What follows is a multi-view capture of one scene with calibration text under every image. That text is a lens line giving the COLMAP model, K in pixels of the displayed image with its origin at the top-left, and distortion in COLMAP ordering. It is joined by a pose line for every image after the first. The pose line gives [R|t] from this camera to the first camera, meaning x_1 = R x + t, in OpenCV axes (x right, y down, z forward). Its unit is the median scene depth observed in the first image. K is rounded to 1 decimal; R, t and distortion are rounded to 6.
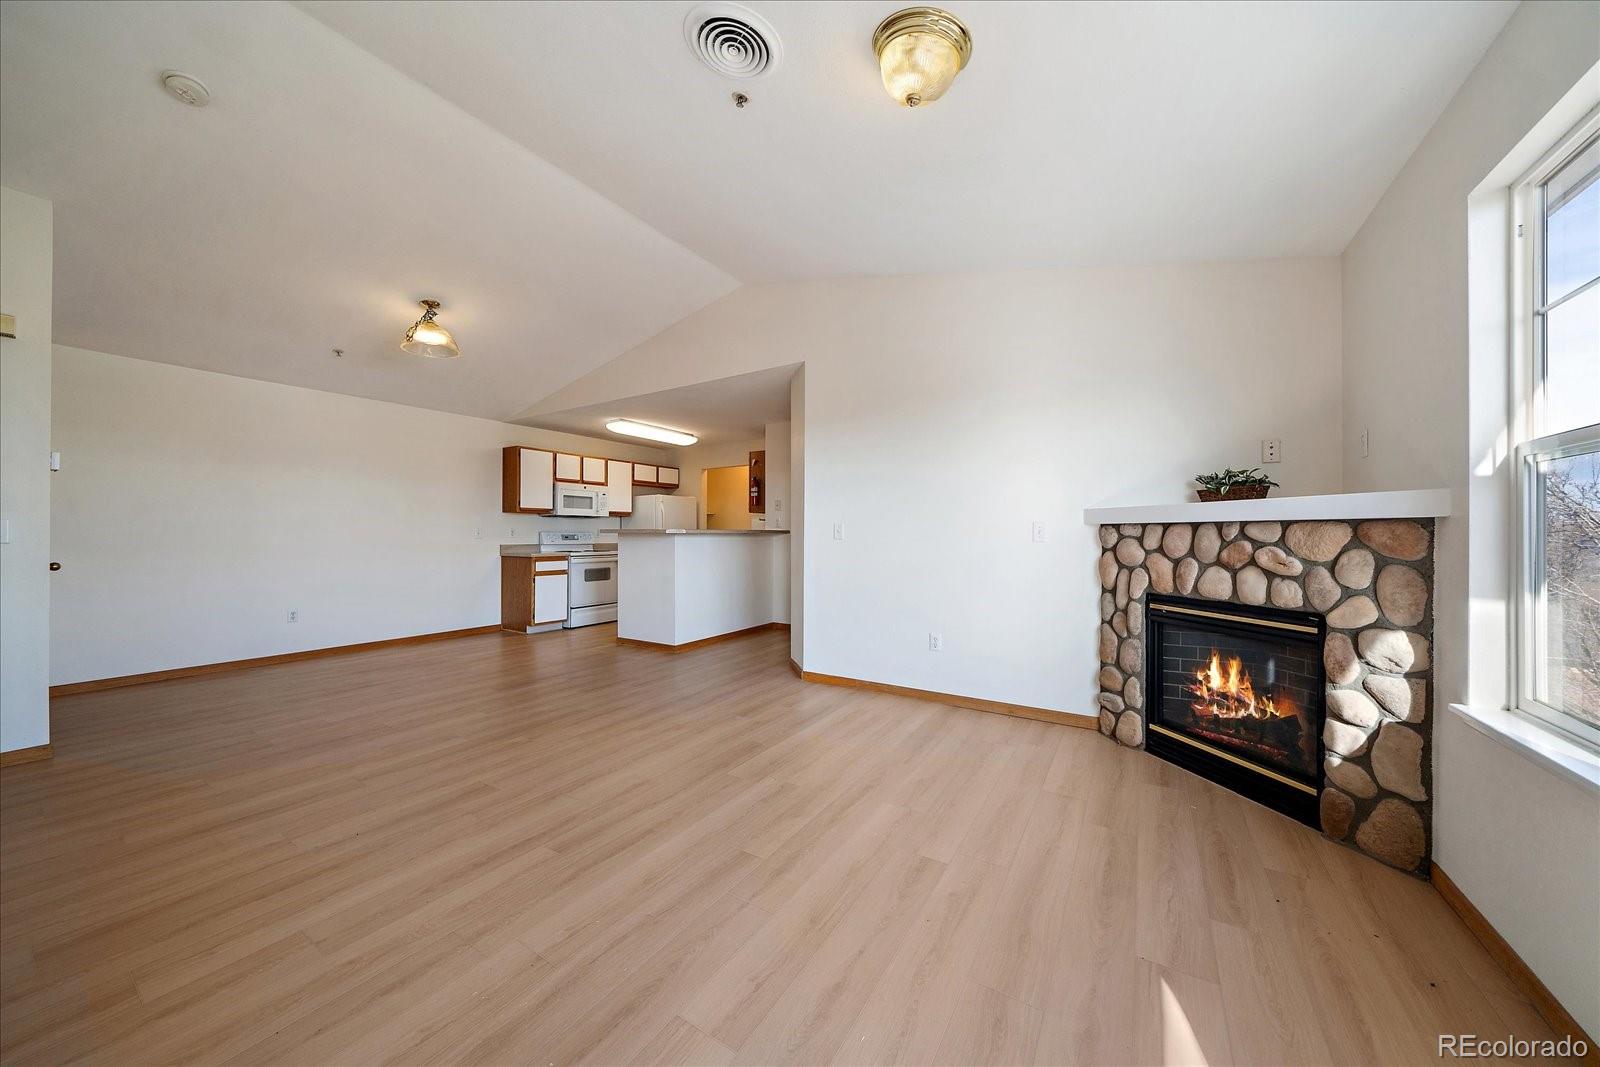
lens RADIAL K [[552.4, 0, 787.7], [0, 552.4, 533.0], [0, 0, 1]] dist [-0.000641, -0.000054]
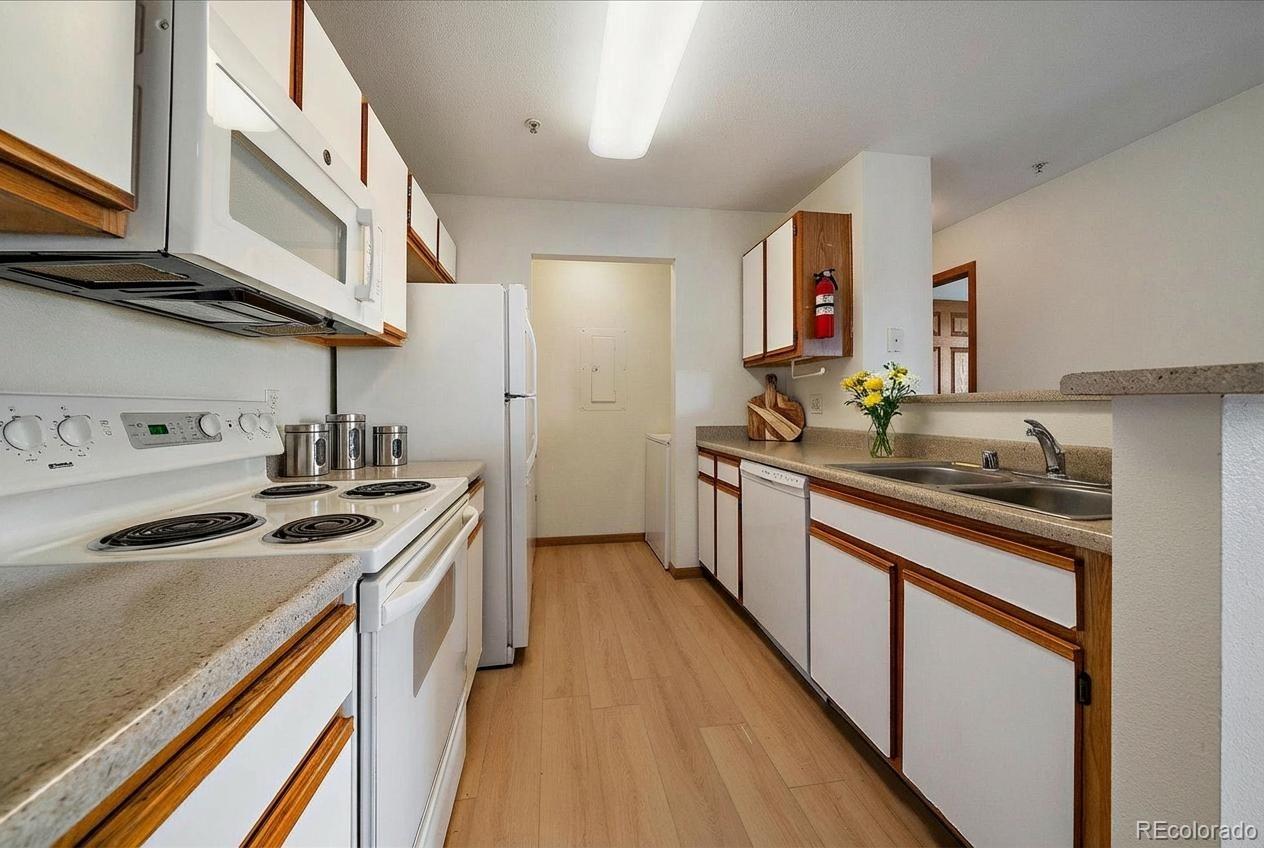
lens RADIAL K [[458.7, 0, 622.1], [0, 458.7, 401.6], [0, 0, 1]] dist [0.000912, 0.000086]
pose [[0.748198, 0.005794, 0.663450, -0.922525], [0.003025, 0.999922, -0.012144, 0.004009], [-0.663468, 0.011093, 0.748122, 1.916201]]
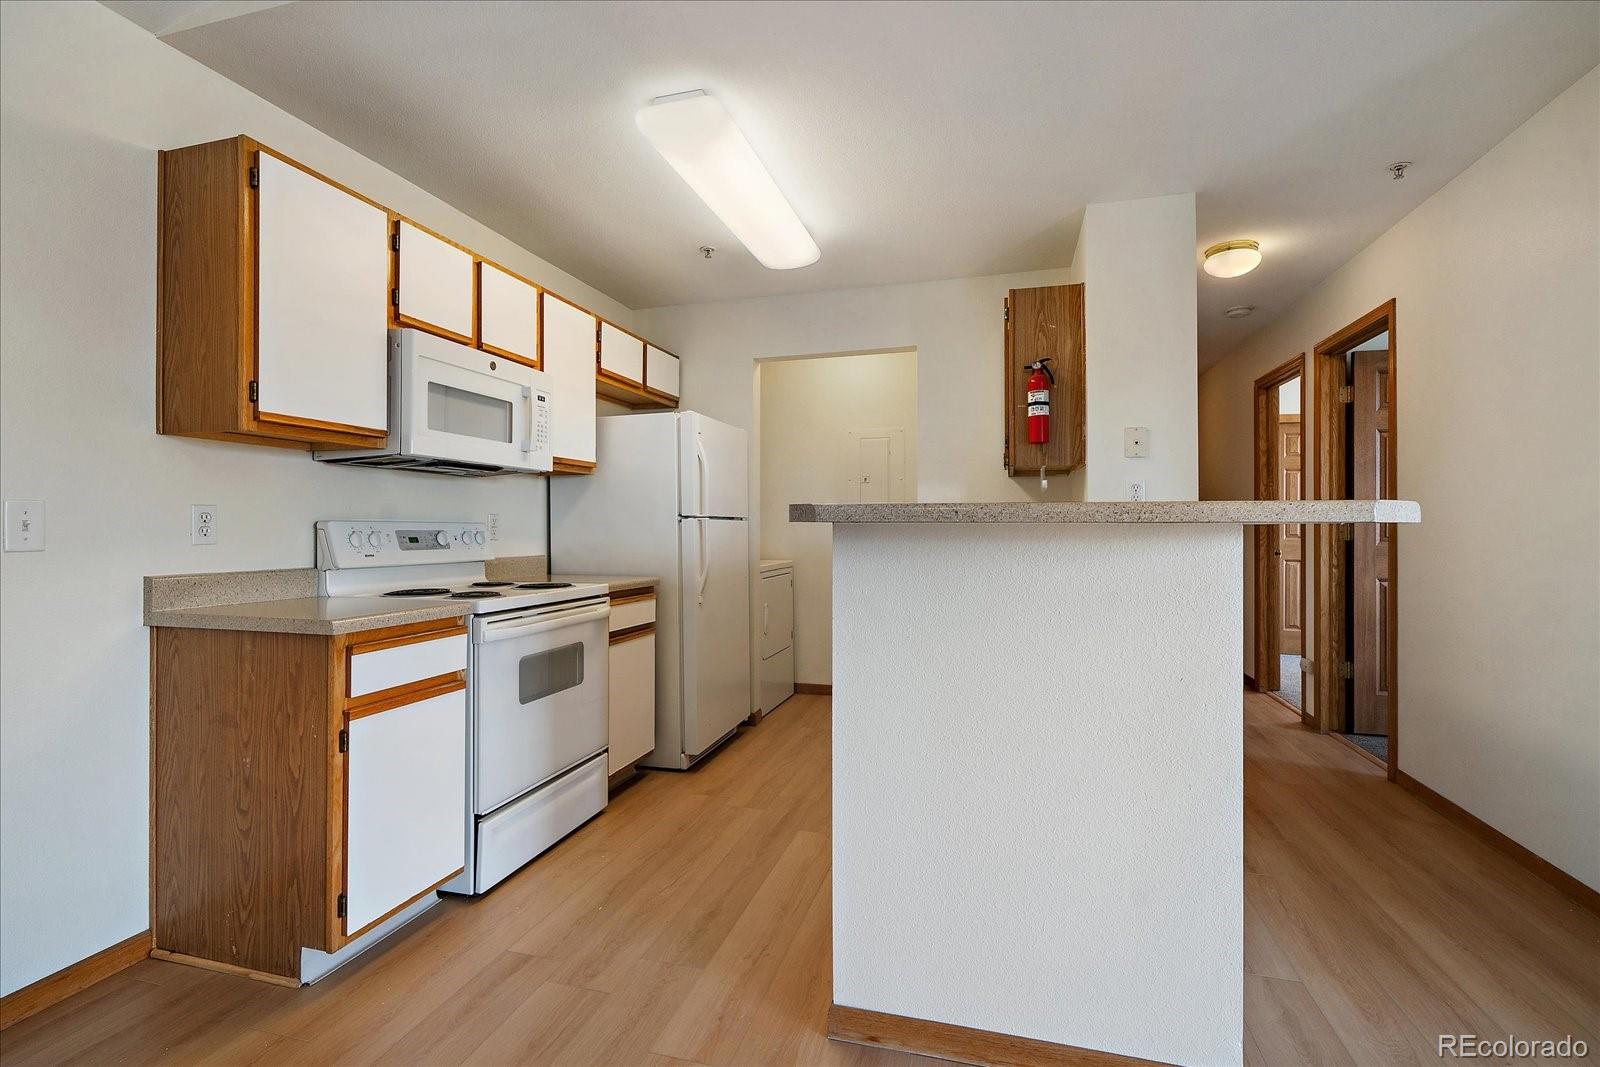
lens RADIAL K [[737.5, 0, 784.4], [0, 737.5, 524.2], [0, 0, 1]] dist [0.002004, 0.000269]
pose [[0.958201, 0.000608, 0.286095, -0.775975], [0.000178, 0.999996, -0.002723, 0.001953], [-0.286096, 0.002661, 0.958197, 1.382565]]
